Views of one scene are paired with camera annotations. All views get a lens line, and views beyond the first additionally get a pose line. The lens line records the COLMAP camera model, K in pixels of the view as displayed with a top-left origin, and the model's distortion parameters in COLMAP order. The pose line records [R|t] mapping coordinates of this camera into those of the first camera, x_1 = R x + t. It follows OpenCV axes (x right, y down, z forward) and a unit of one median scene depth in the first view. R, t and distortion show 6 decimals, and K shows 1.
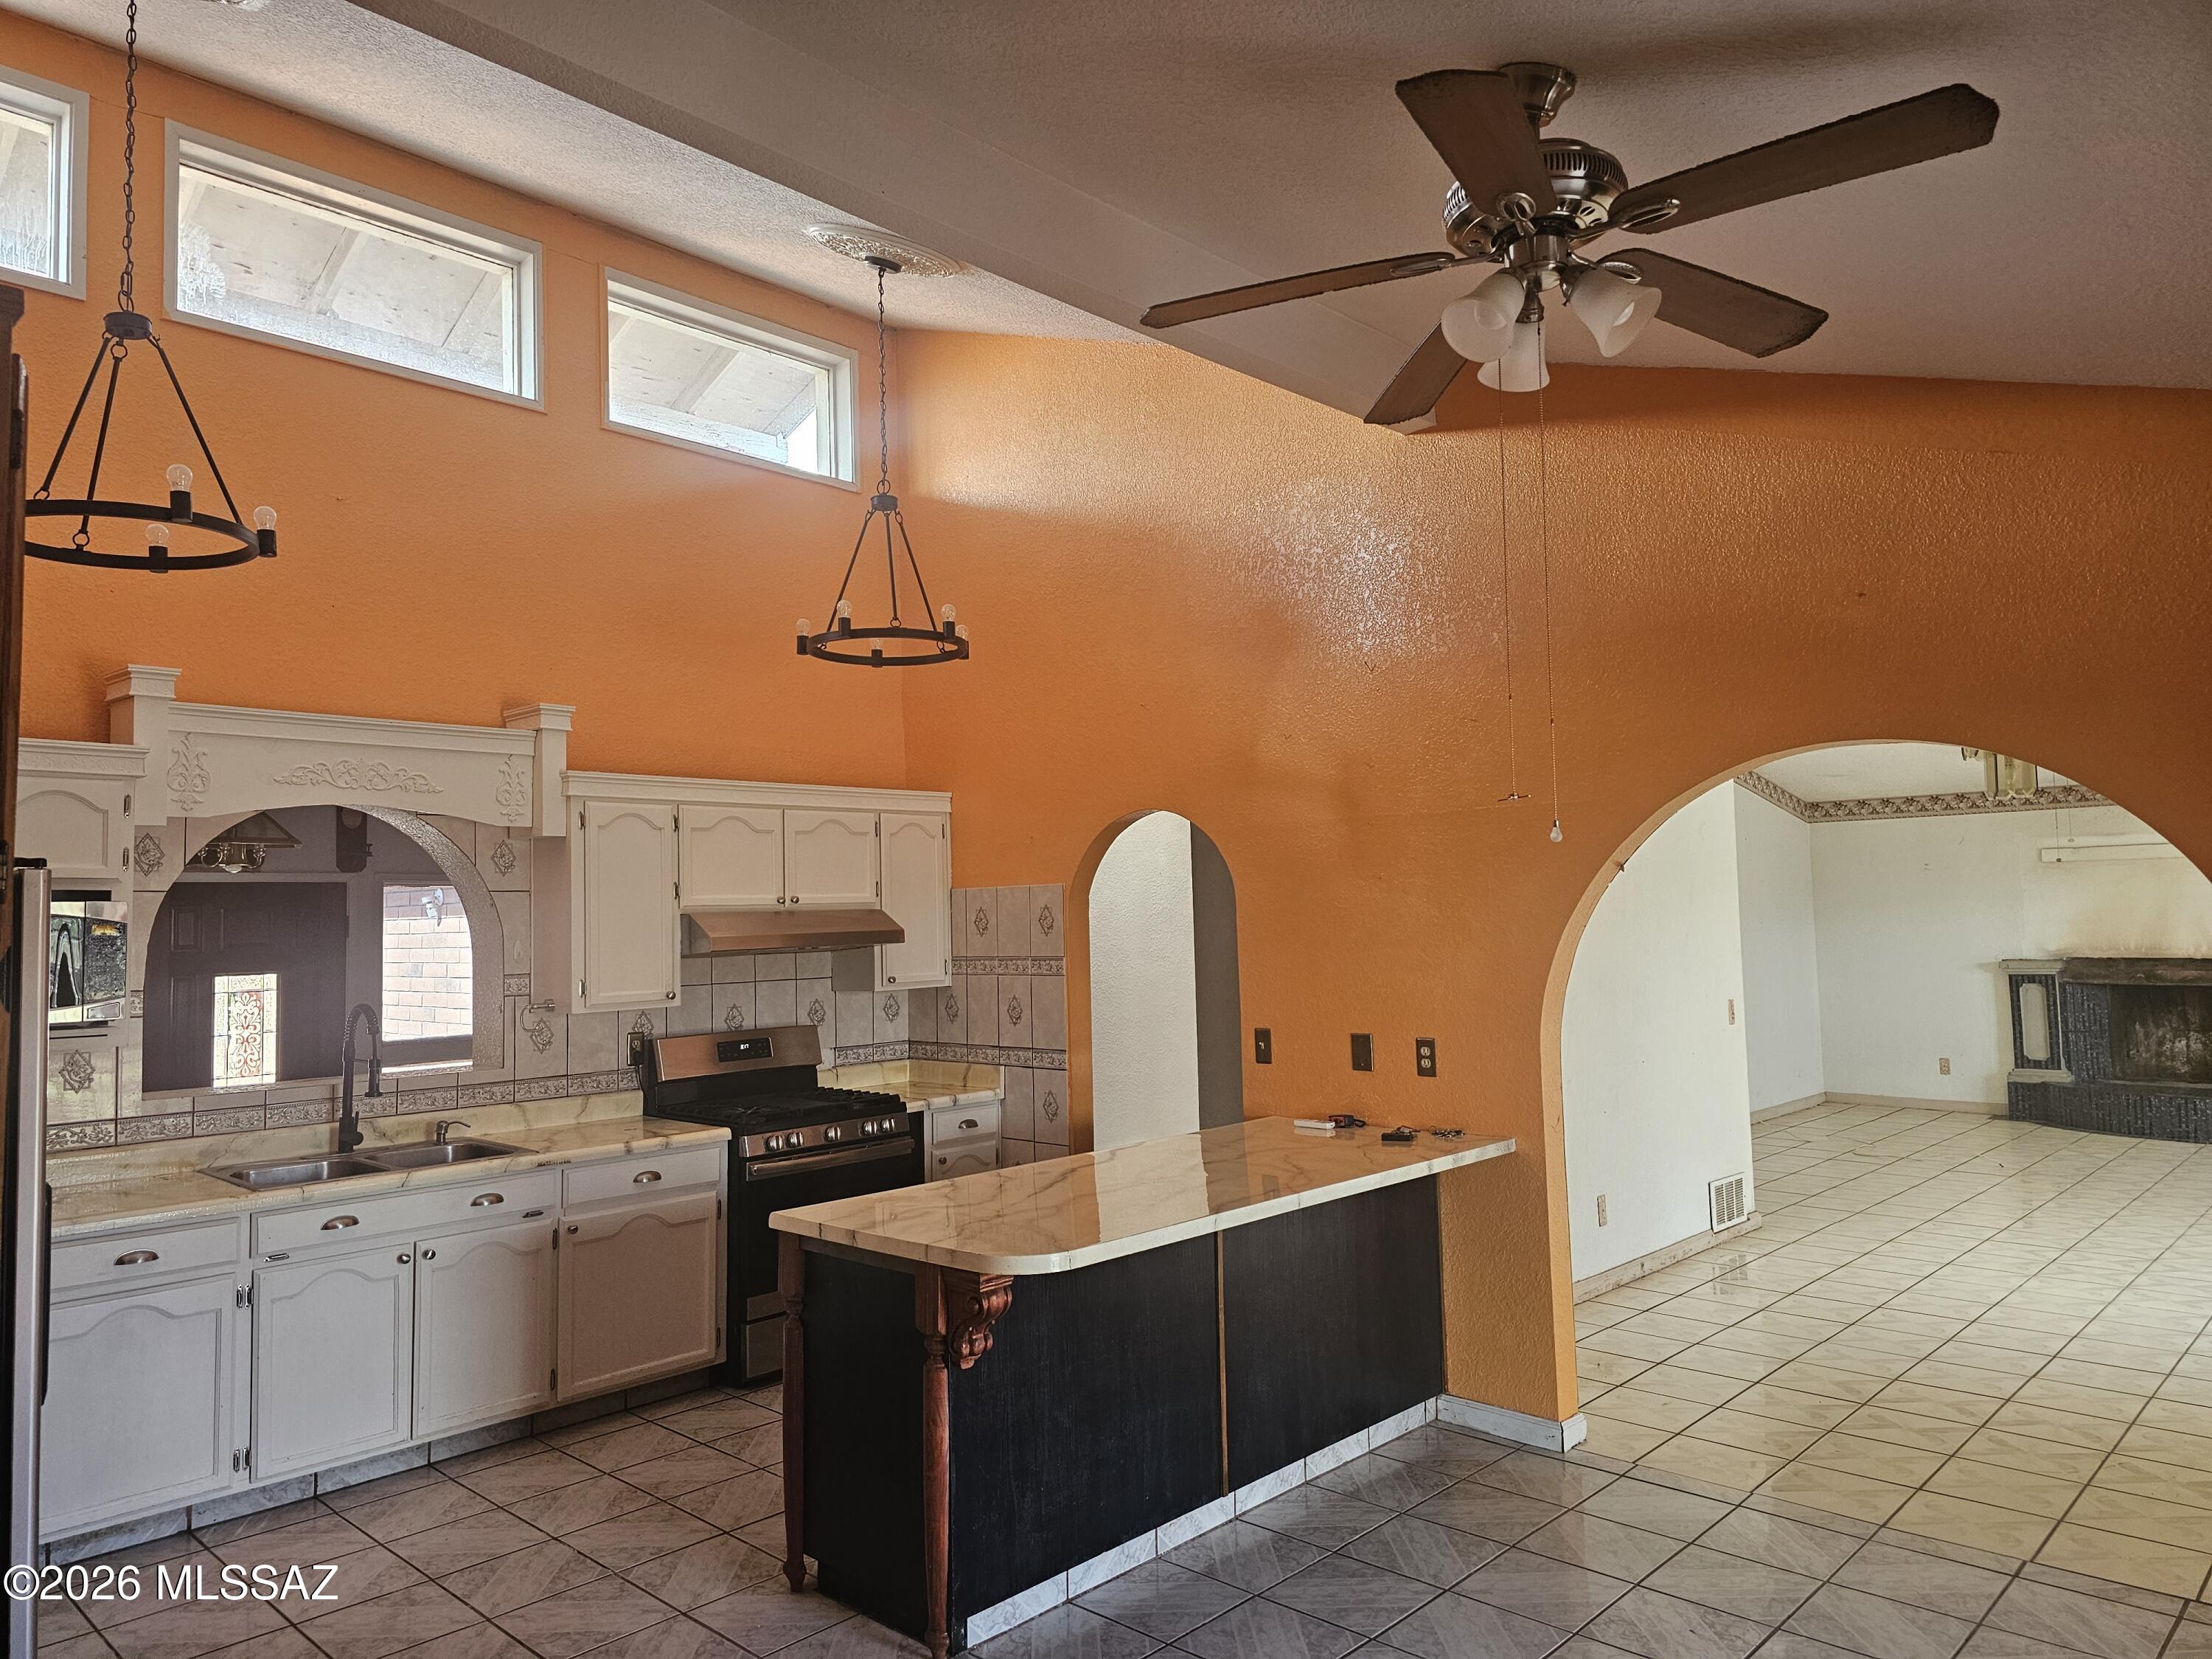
lens RADIAL K [[1428.7, 0, 1101.3], [0, 1428.7, 865.1], [0, 0, 1]] dist [0.048870, -0.000105]
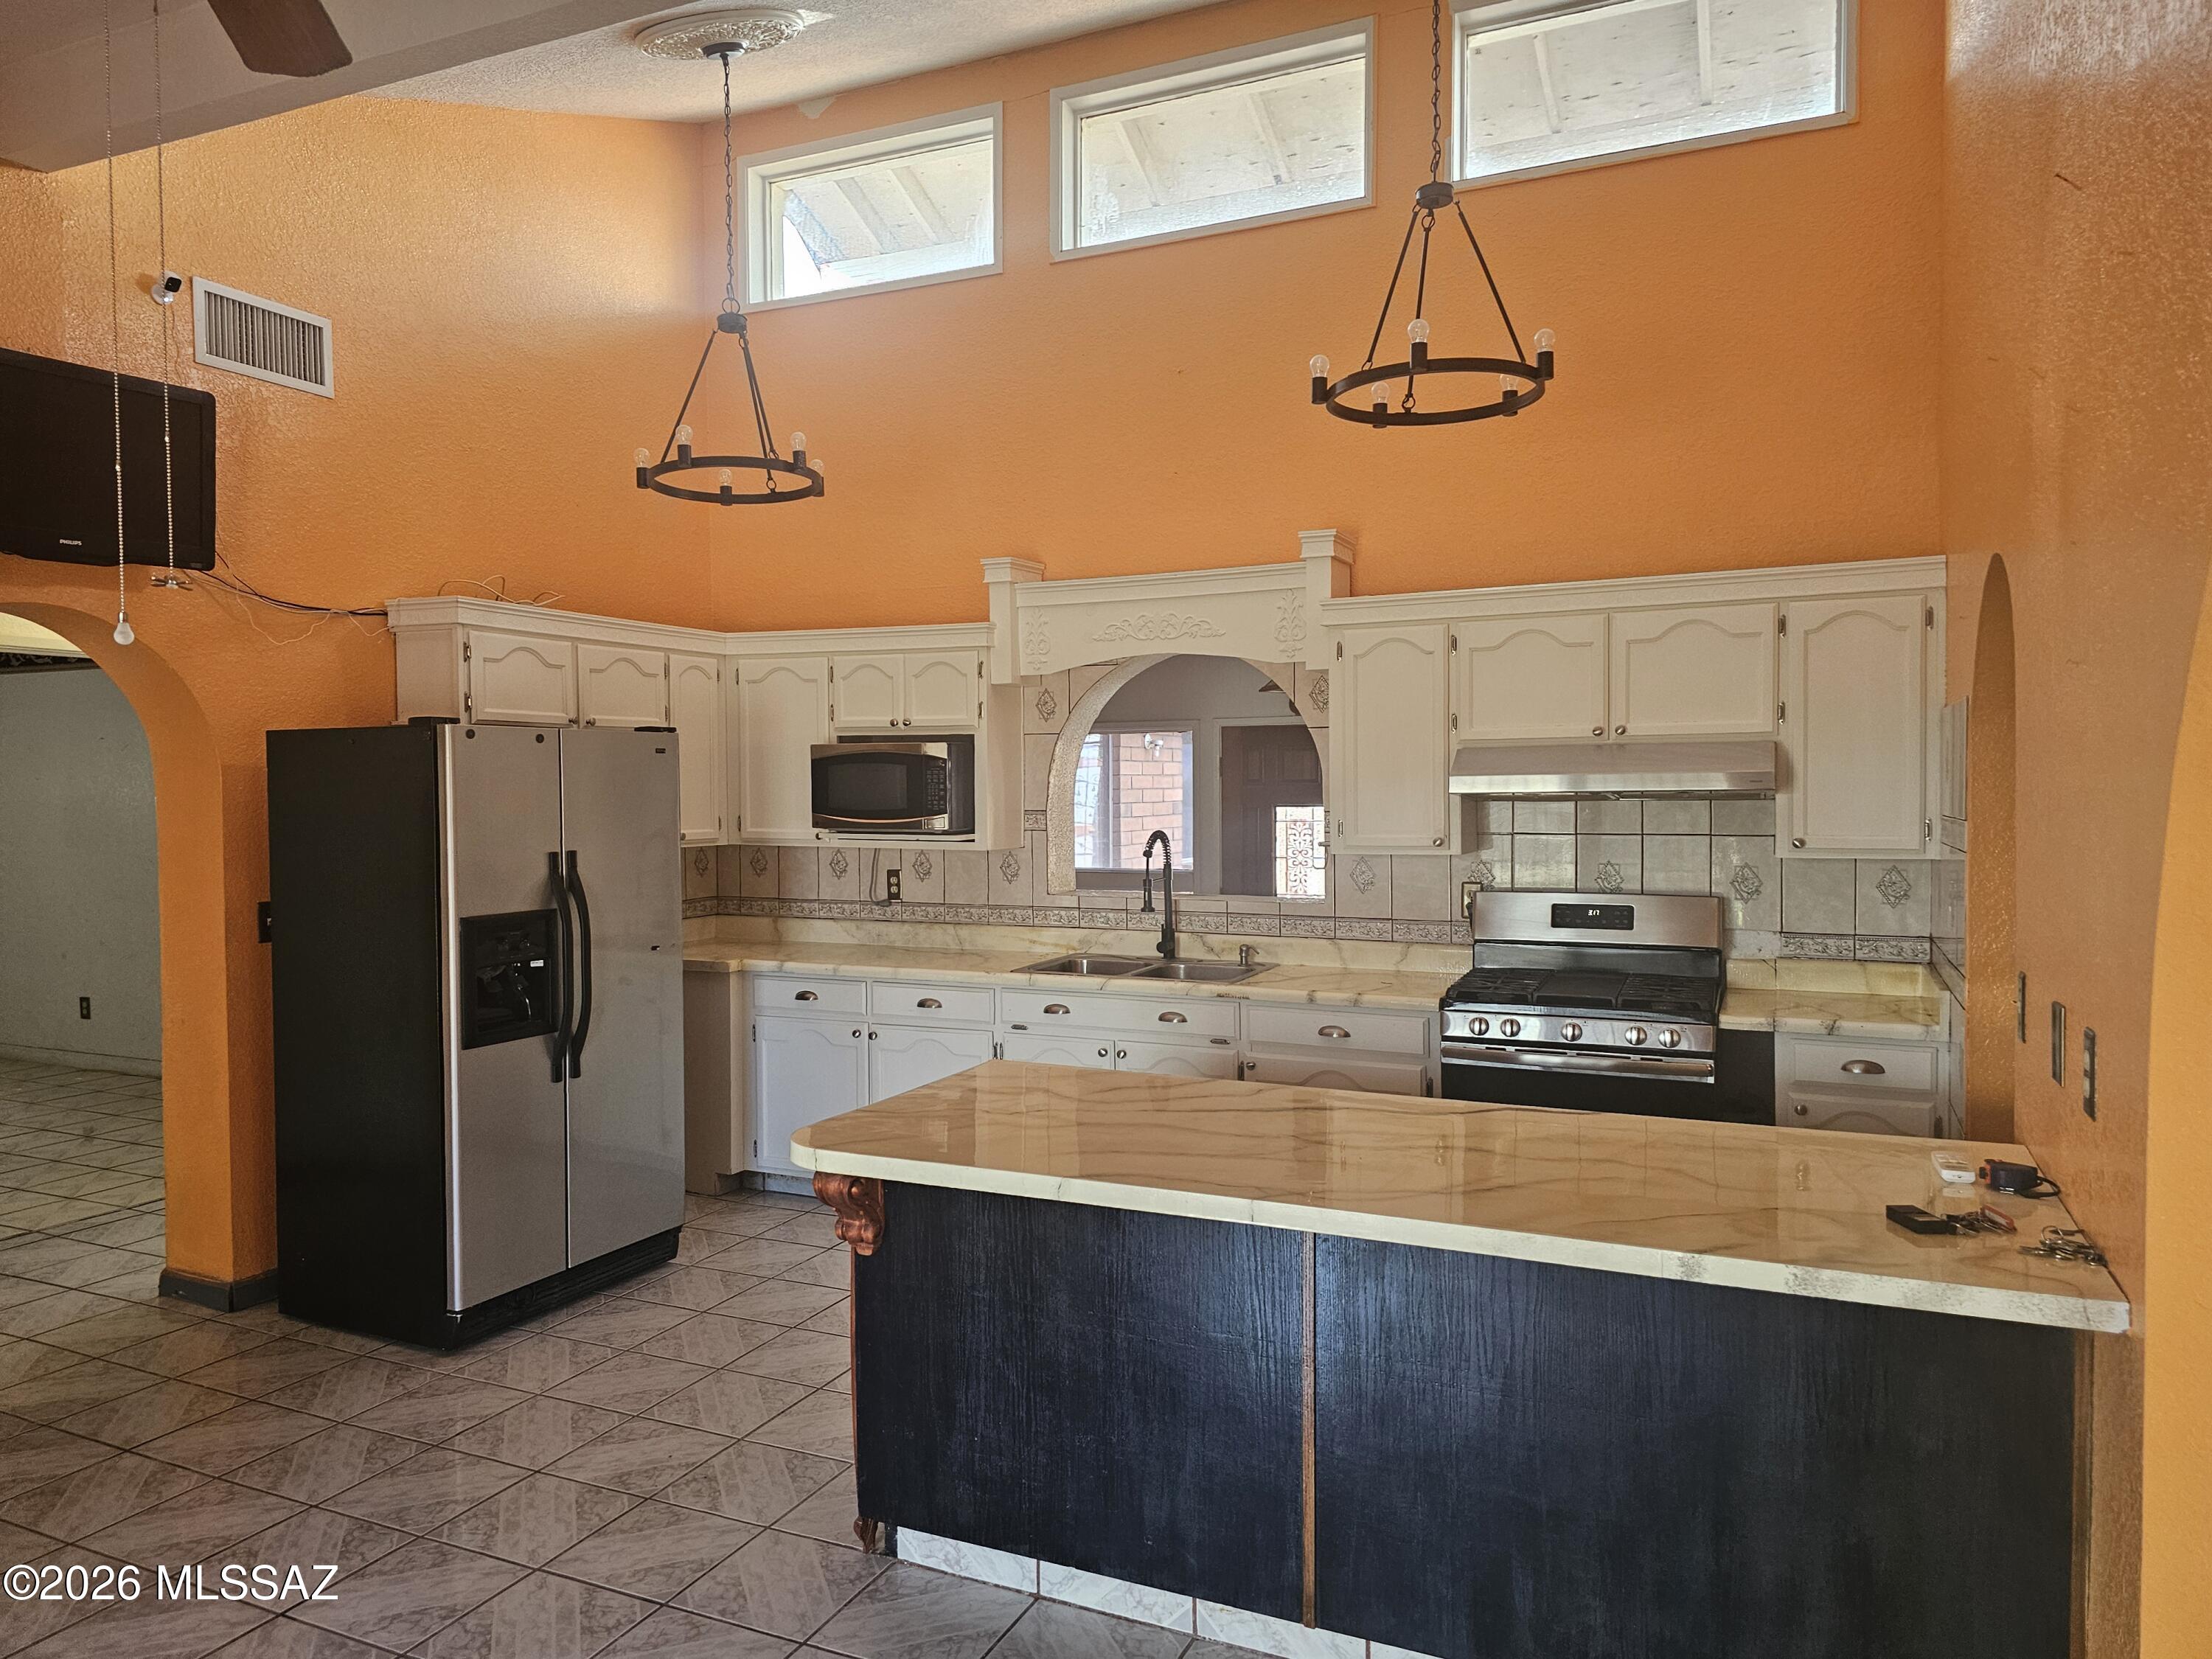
lens RADIAL K [[1498.2, 0, 1106.0], [0, 1498.2, 829.5], [0, 0, 1]] dist [0.100177, -0.000703]
pose [[0.328556, 0.049893, -0.943166, 0.557661], [0.037753, 0.997112, 0.065898, 0.015628], [0.943730, -0.057258, 0.325724, 0.554512]]
